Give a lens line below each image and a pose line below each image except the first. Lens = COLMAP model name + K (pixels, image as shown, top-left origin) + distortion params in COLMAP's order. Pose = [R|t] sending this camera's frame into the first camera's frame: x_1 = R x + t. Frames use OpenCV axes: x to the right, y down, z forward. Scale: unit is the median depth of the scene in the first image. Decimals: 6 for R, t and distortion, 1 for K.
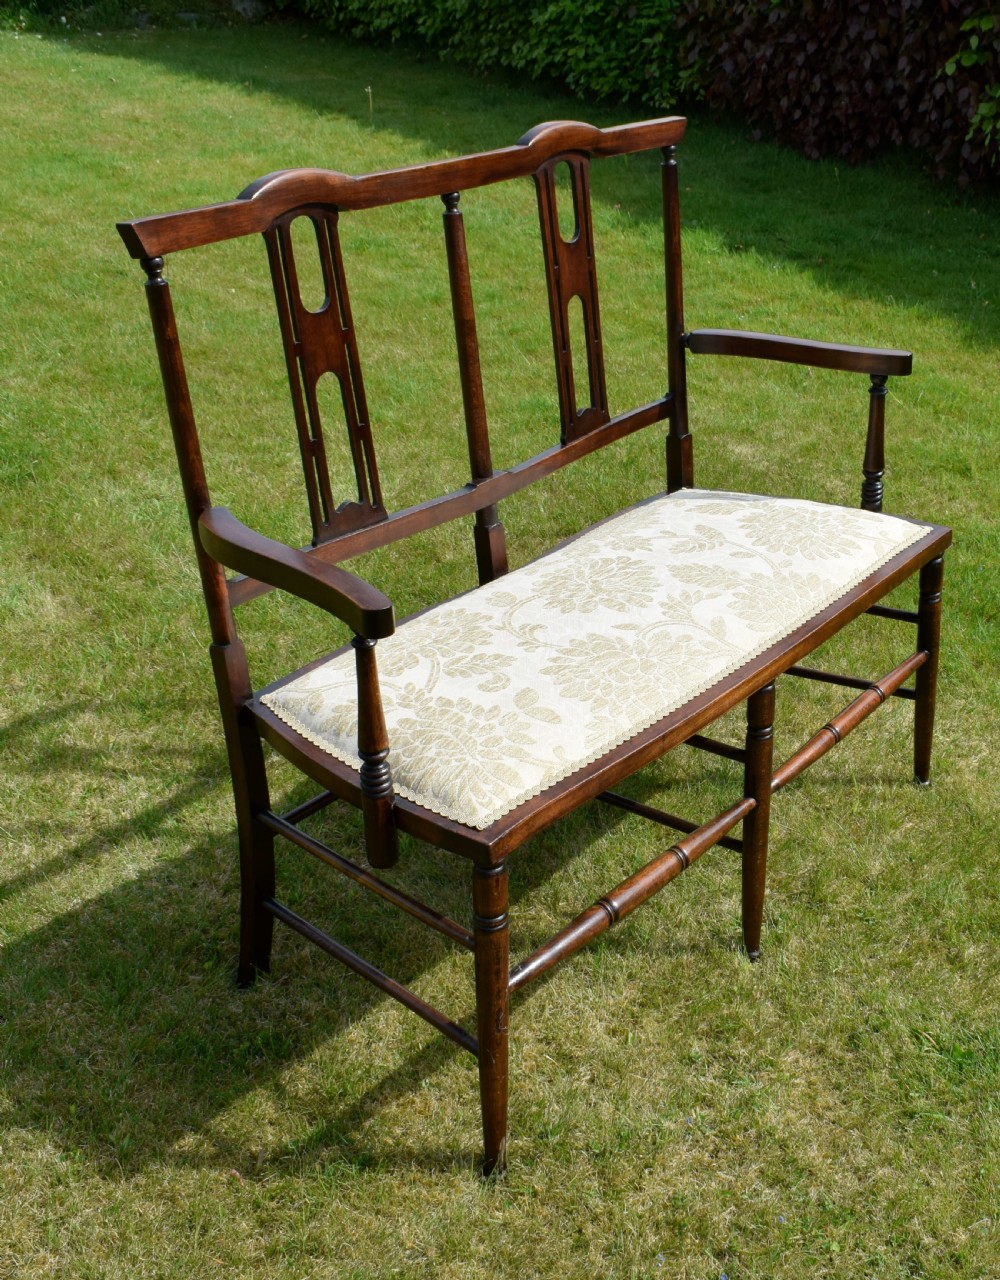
lens RADIAL K [[1584.9, 0, 578.9], [0, 1584.9, 628.0], [0, 0, 1]] dist [0.026923, 0.000000]
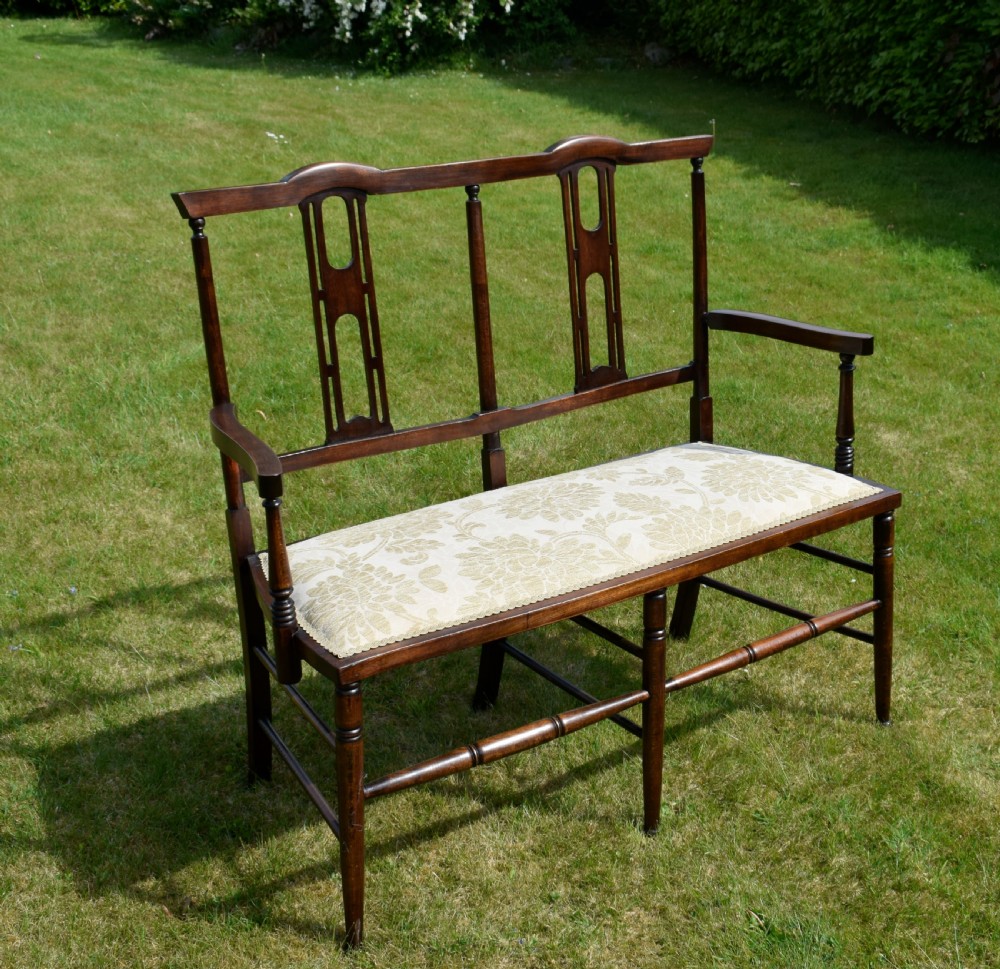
lens RADIAL K [[1465.9, 0, 526.8], [0, 1465.9, 485.3], [0, 0, 1]] dist [0.006866, 0.000000]
pose [[0.952007, 0.094386, -0.291158, 0.308550], [-0.119866, 0.990254, -0.070911, 0.041221], [0.281628, 0.102407, 0.954043, -0.077289]]
